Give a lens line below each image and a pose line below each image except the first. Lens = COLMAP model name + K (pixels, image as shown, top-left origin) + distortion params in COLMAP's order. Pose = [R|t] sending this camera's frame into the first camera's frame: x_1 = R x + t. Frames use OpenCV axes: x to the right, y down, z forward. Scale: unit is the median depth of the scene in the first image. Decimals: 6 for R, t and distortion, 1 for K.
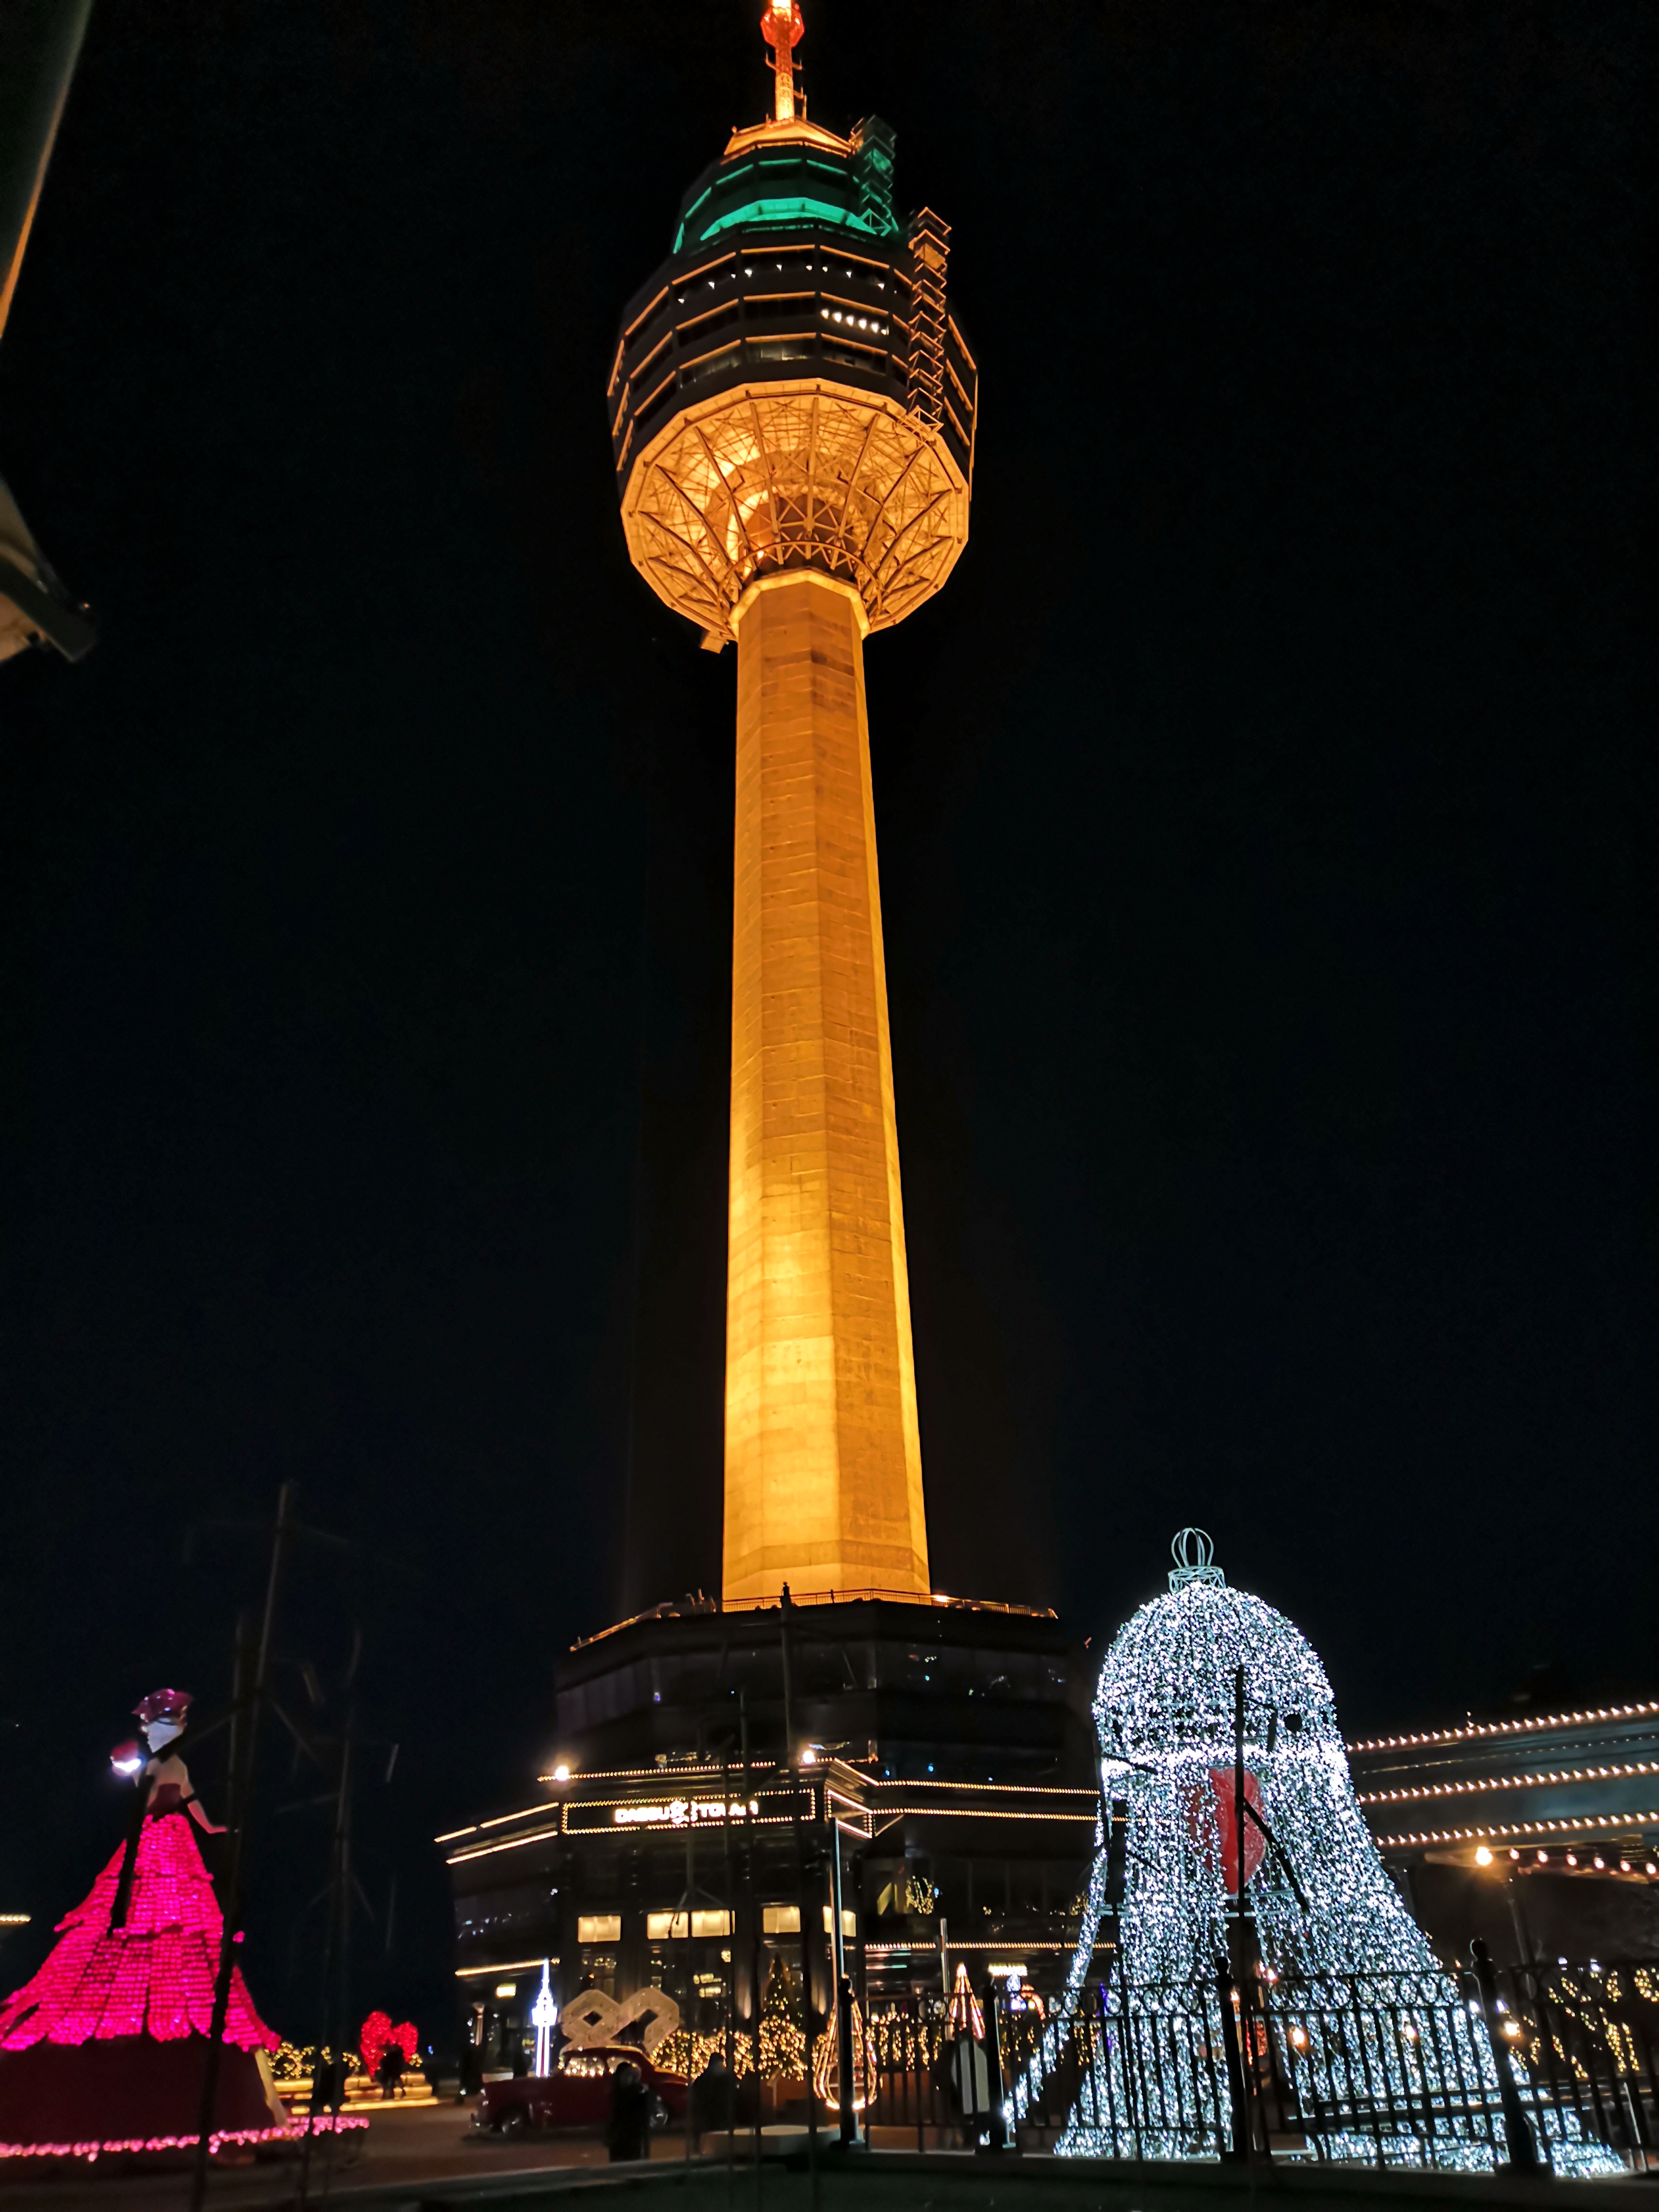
lens RADIAL K [[1714.9, 0, 817.9], [0, 1714.9, 1108.0], [0, 0, 1]] dist [-0.019886, 0.056753]
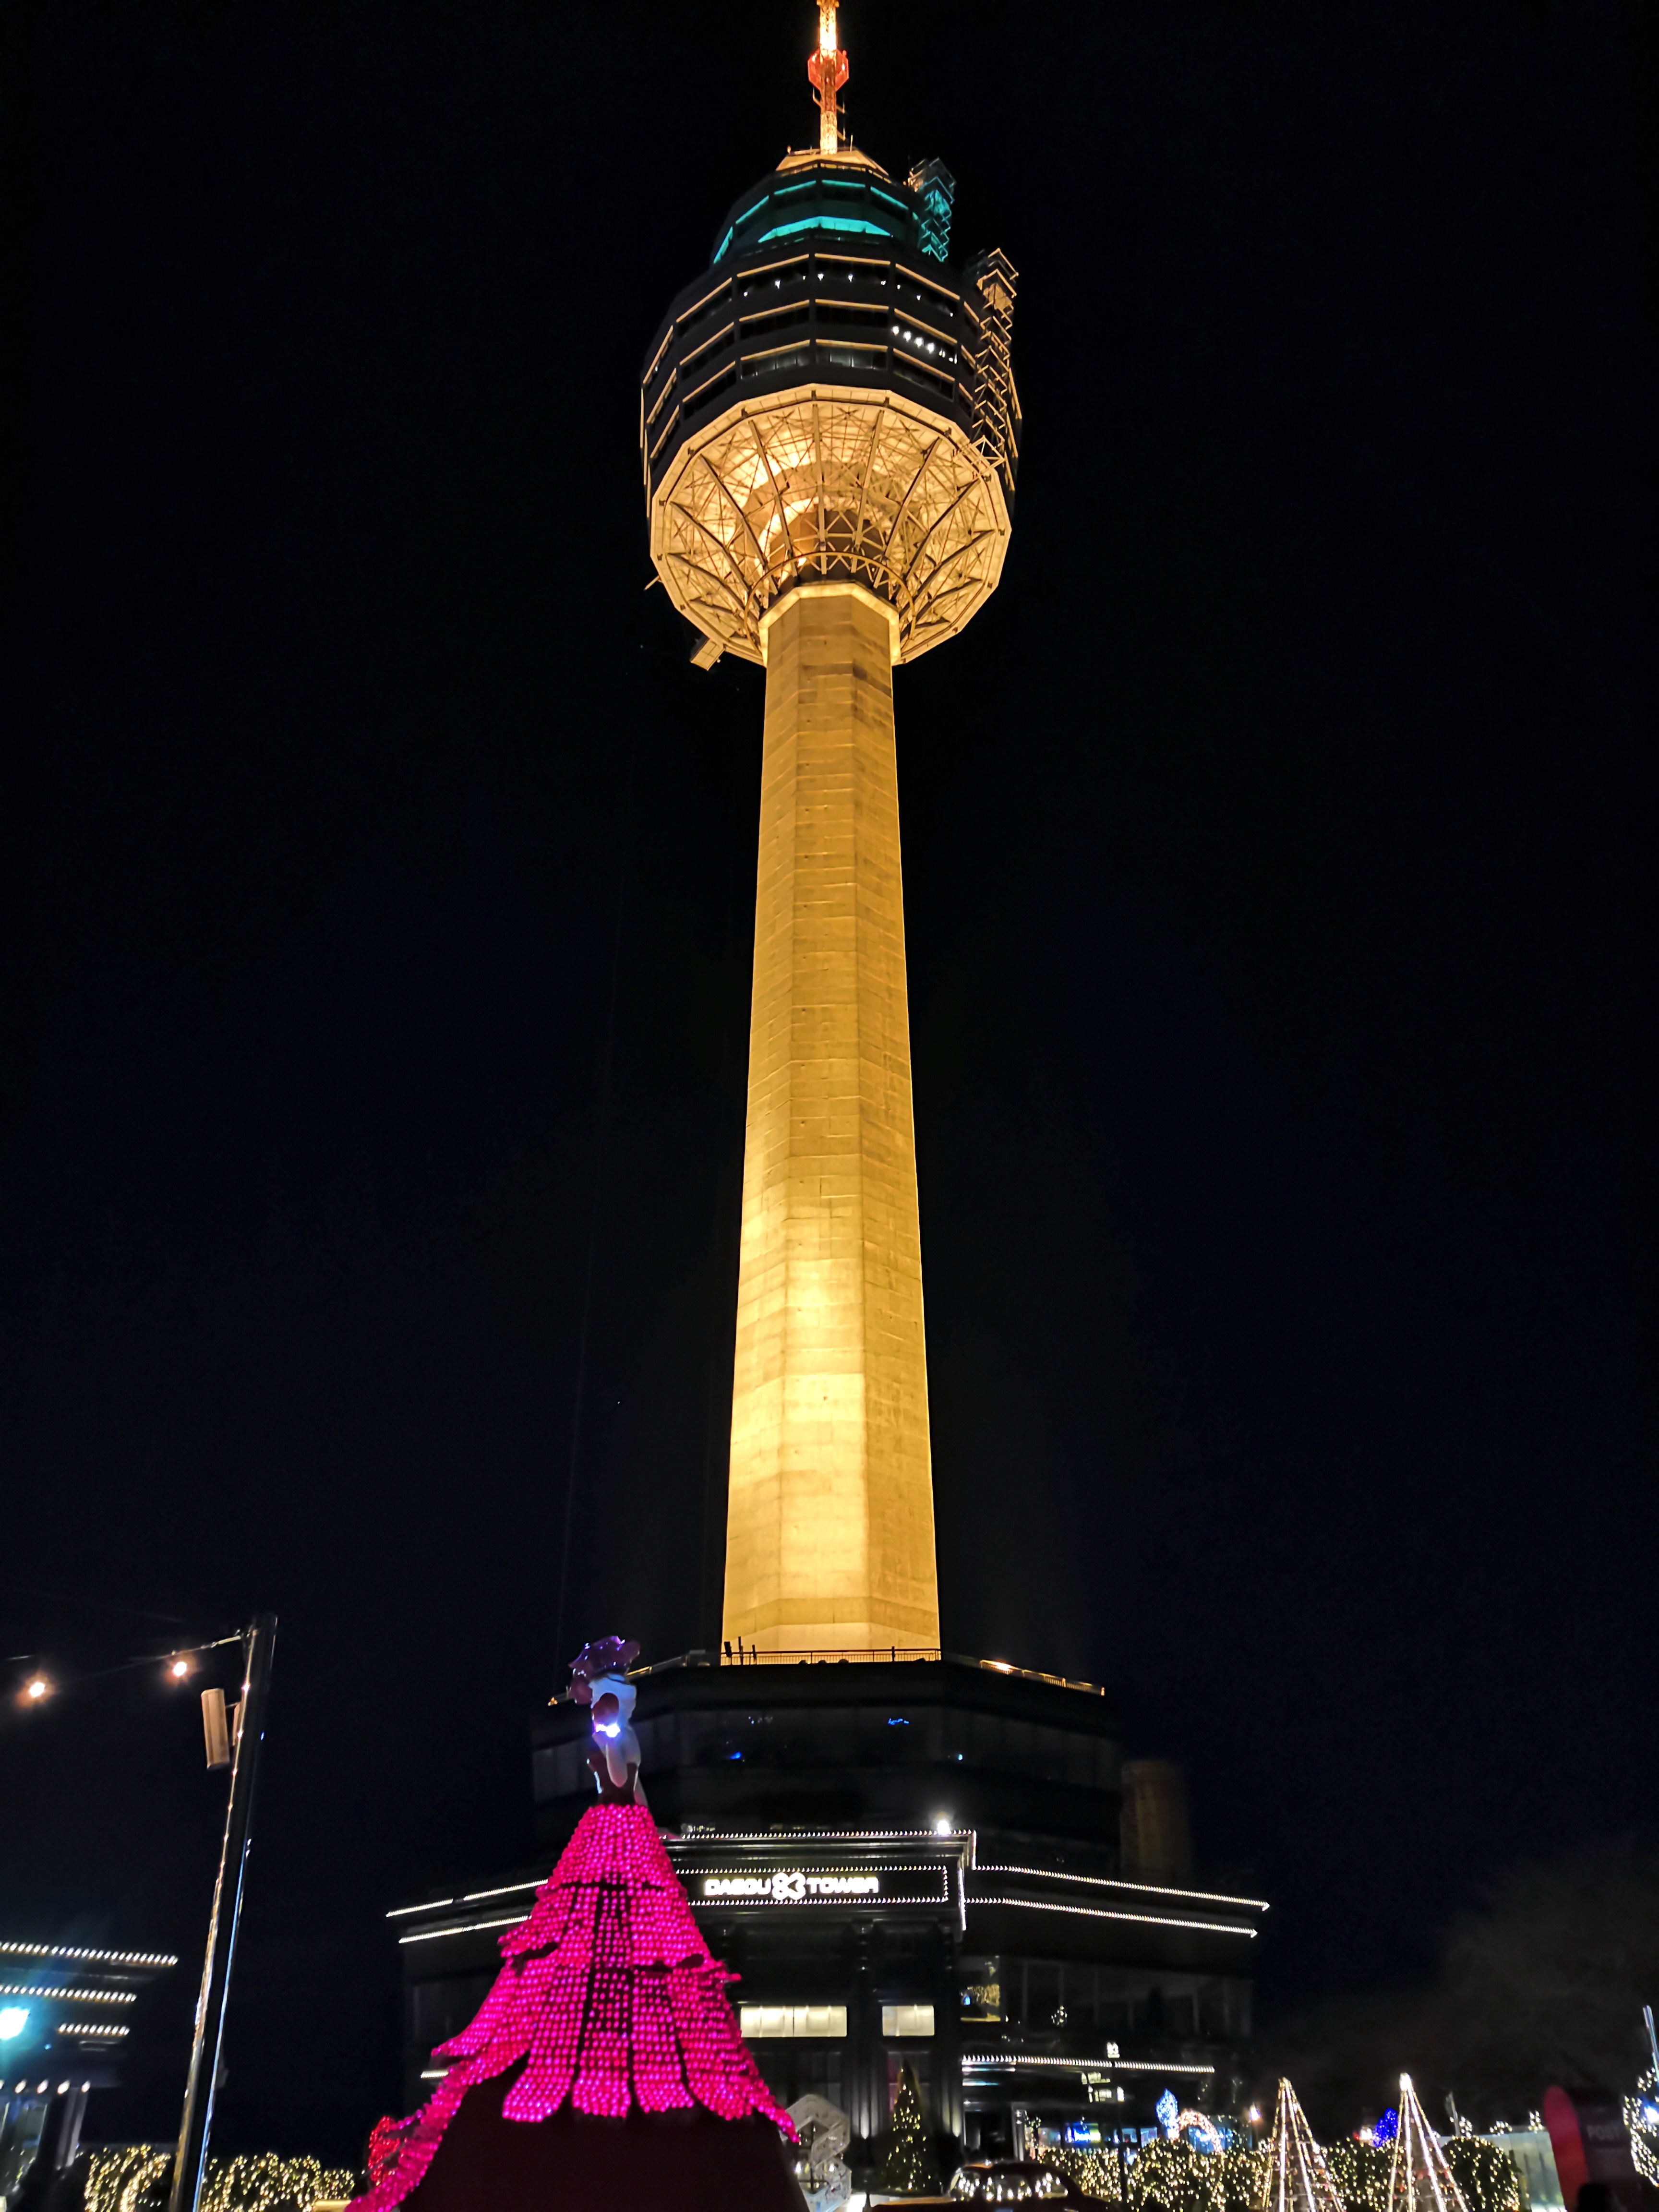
lens RADIAL K [[1714.9, 0, 818.9], [0, 1714.9, 1104.8], [0, 0, 1]] dist [-0.019886, 0.056753]
pose [[0.985093, 0.112627, 0.130027, -0.138035], [-0.104351, 0.992157, -0.068818, 0.051432], [-0.136758, 0.054224, 0.989119, 0.083037]]
